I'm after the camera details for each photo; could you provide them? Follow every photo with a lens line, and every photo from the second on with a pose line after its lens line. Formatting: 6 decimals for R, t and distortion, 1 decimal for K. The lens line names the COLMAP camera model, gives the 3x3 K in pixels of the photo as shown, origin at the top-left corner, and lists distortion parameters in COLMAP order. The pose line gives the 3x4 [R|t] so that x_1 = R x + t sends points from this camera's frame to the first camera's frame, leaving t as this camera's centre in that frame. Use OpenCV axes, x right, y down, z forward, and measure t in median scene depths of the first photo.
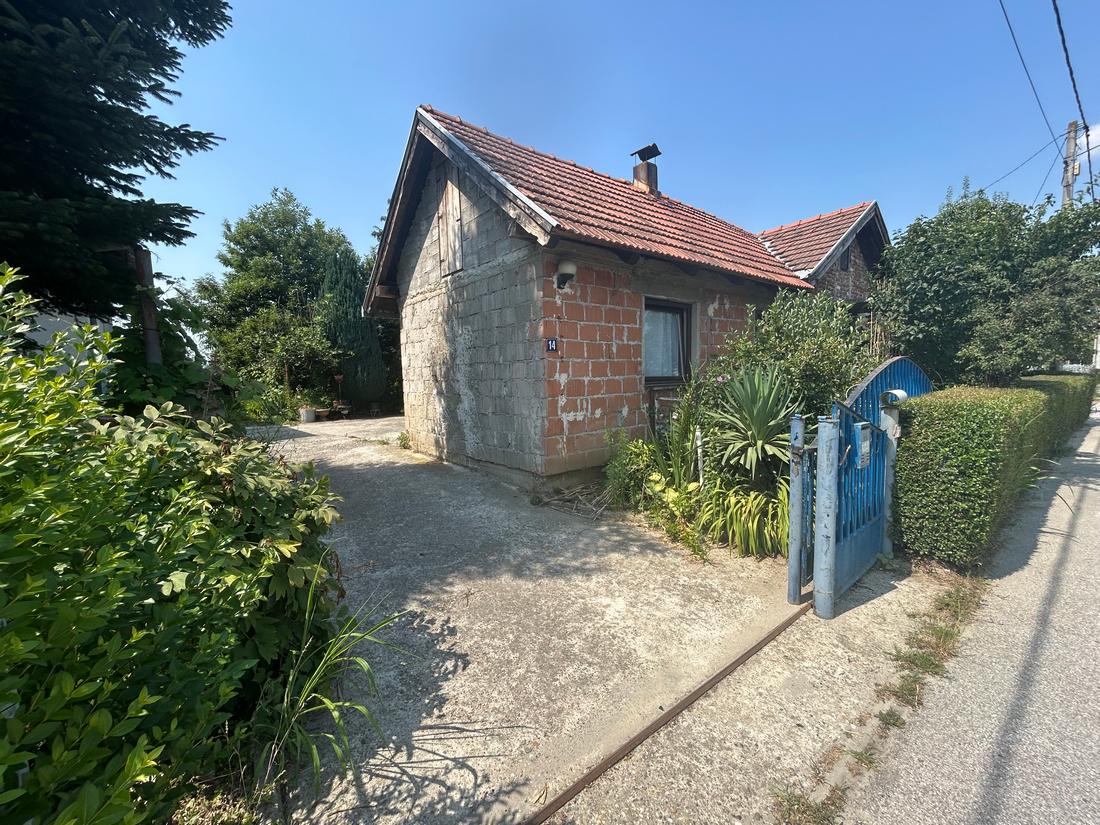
lens RADIAL K [[446.7, 0, 548.0], [0, 446.7, 412.4], [0, 0, 1]] dist [0.009761, -0.000627]
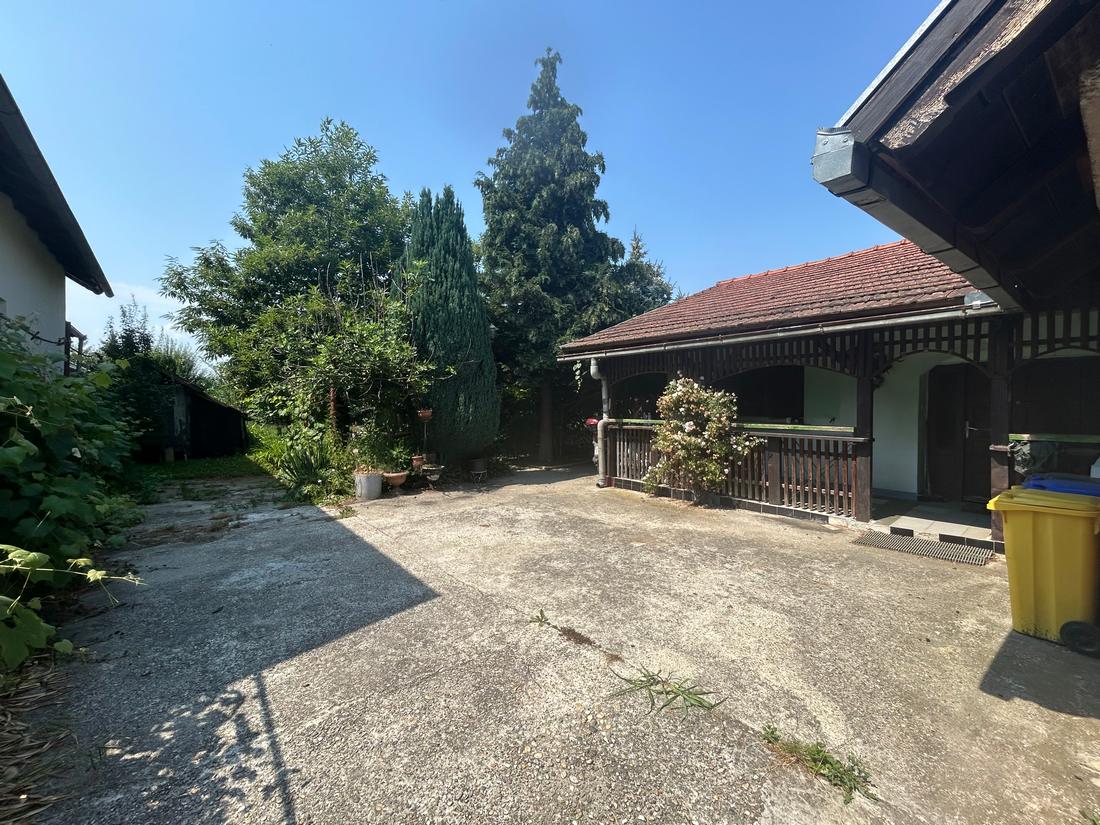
lens RADIAL K [[446.7, 0, 551.2], [0, 446.7, 411.8], [0, 0, 1]] dist [0.009761, -0.000627]
pose [[0.999193, 0.032125, -0.024104, -0.285839], [-0.033562, 0.997526, -0.061767, -0.048923], [0.022060, 0.062526, 0.997799, 0.434954]]
